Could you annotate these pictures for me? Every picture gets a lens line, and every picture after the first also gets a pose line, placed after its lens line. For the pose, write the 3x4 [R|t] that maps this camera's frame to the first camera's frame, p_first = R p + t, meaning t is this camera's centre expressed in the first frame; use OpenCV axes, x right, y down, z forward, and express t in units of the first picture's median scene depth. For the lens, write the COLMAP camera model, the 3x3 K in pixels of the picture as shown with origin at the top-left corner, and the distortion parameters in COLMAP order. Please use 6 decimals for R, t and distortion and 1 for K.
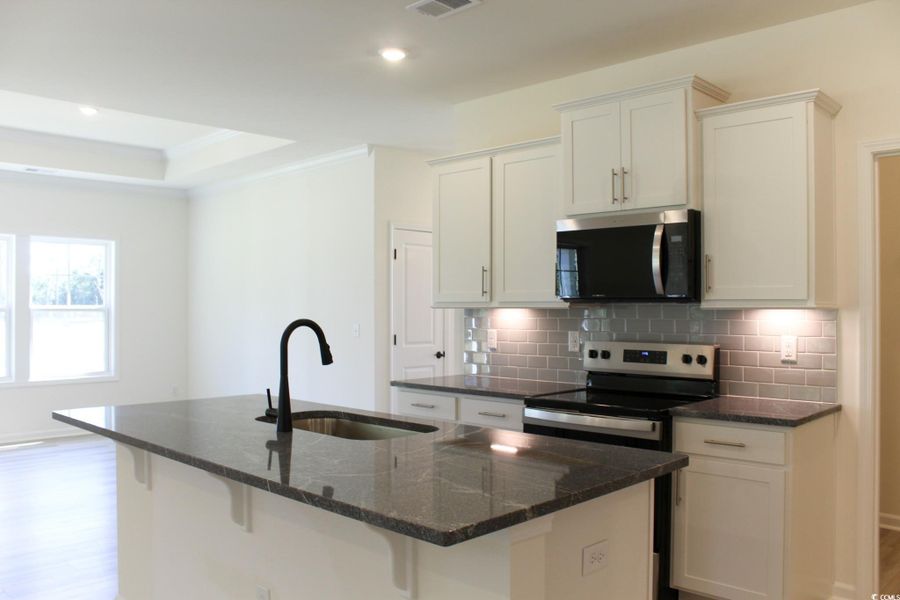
lens RADIAL K [[739.0, 0, 456.0], [0, 739.0, 305.9], [0, 0, 1]] dist [-0.121647, 0.007475]
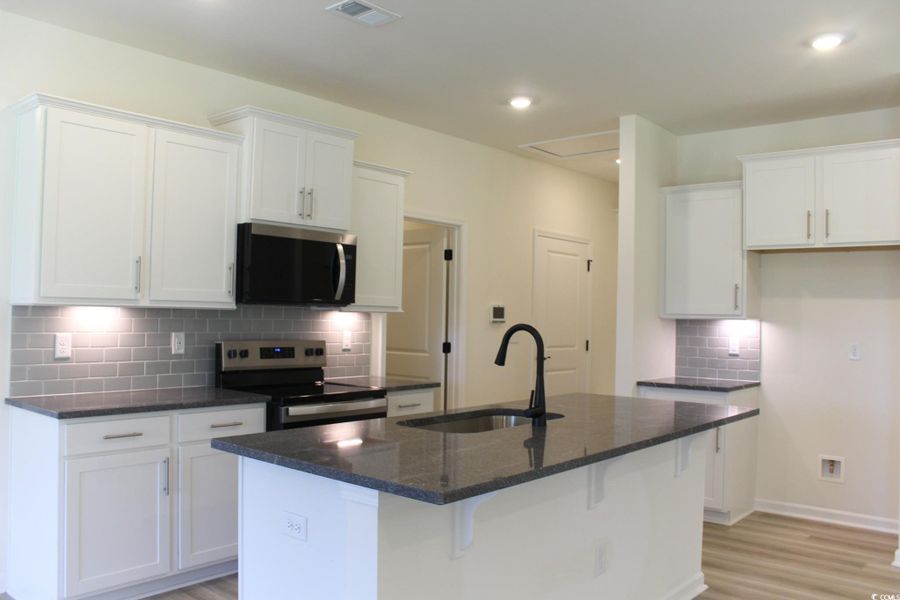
lens RADIAL K [[739.0, 0, 456.0], [0, 739.0, 305.9], [0, 0, 1]] dist [-0.121647, 0.007475]
pose [[-0.040851, 0.007637, 0.999136, -0.906249], [-0.024632, 0.999659, -0.008648, -0.000423], [-0.998862, -0.024964, -0.040649, 0.785261]]
